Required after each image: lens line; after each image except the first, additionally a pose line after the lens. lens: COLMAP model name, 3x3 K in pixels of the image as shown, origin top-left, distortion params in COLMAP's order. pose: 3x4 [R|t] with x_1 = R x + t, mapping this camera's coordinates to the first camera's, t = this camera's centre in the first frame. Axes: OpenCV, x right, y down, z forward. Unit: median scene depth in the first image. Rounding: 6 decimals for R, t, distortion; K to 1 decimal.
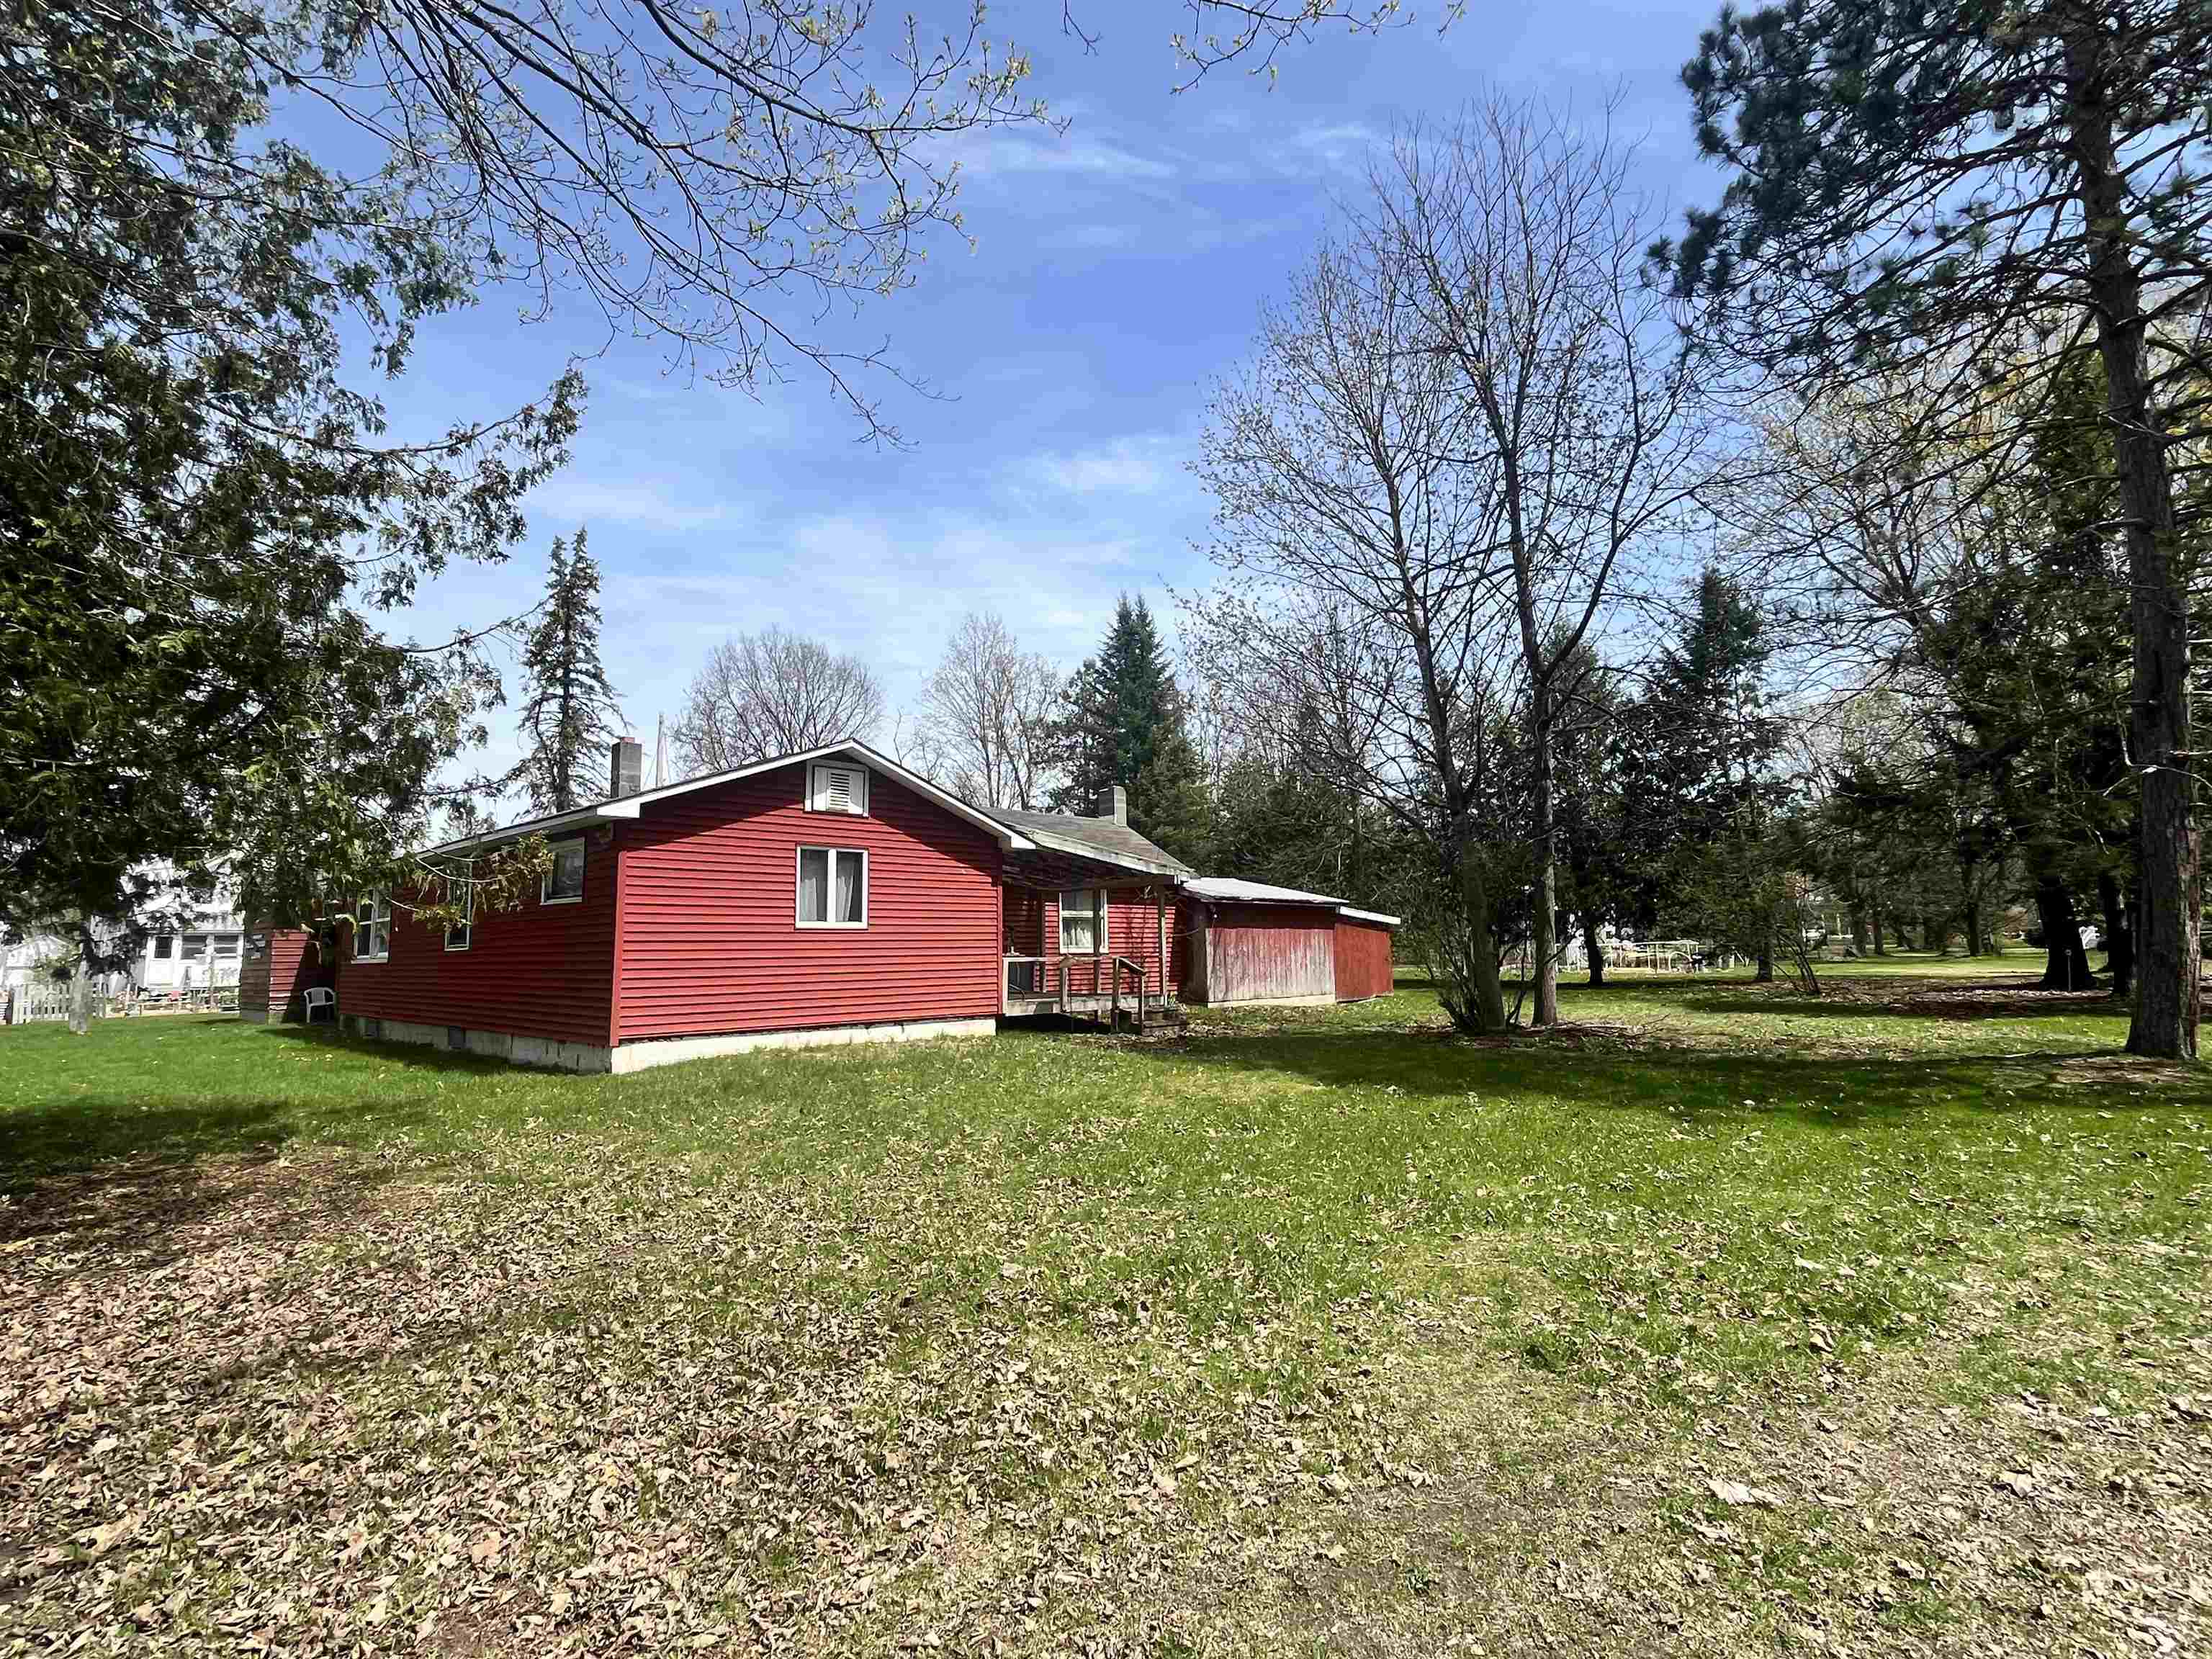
lens RADIAL K [[1082.2, 0, 1093.5], [0, 1082.2, 829.8], [0, 0, 1]] dist [0.000080, -0.000296]
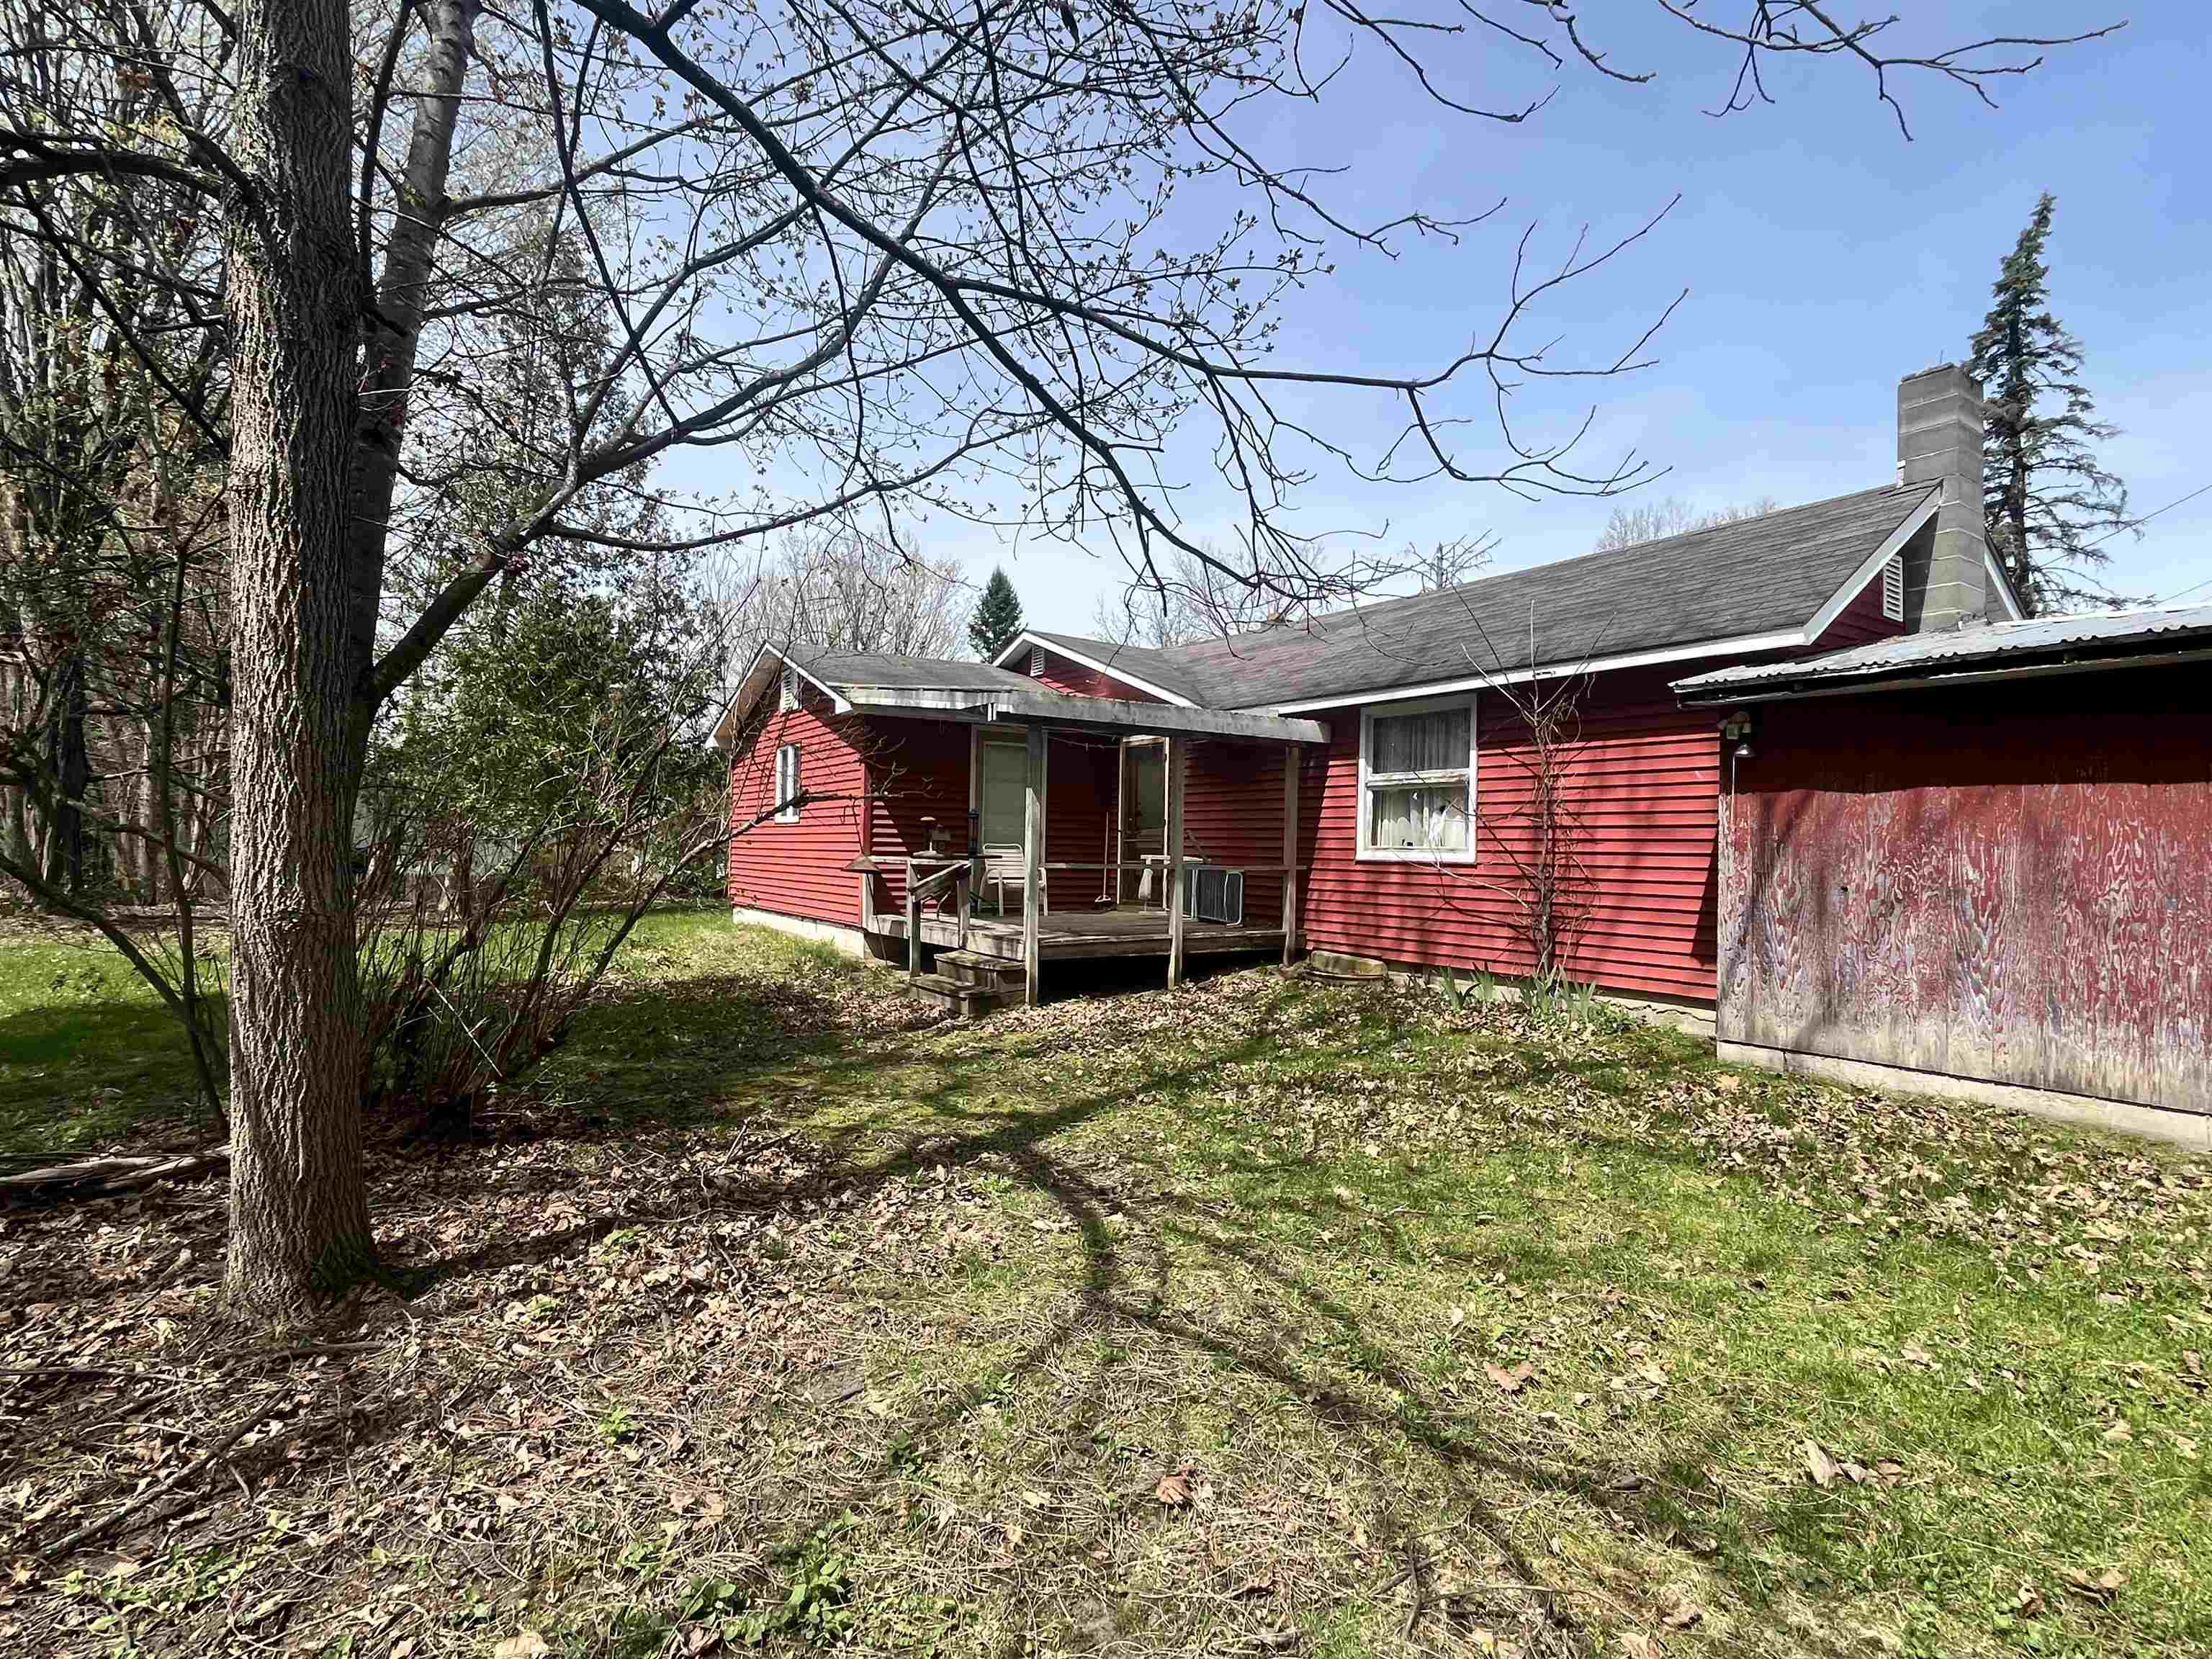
lens RADIAL K [[1082.2, 0, 1108.9], [0, 1082.2, 830.3], [0, 0, 1]] dist [0.000080, -0.000296]
pose [[-0.197890, -0.002602, -0.980221, 0.882799], [0.098924, 0.994838, -0.022612, 0.185793], [0.975220, -0.101442, -0.196611, 1.826436]]
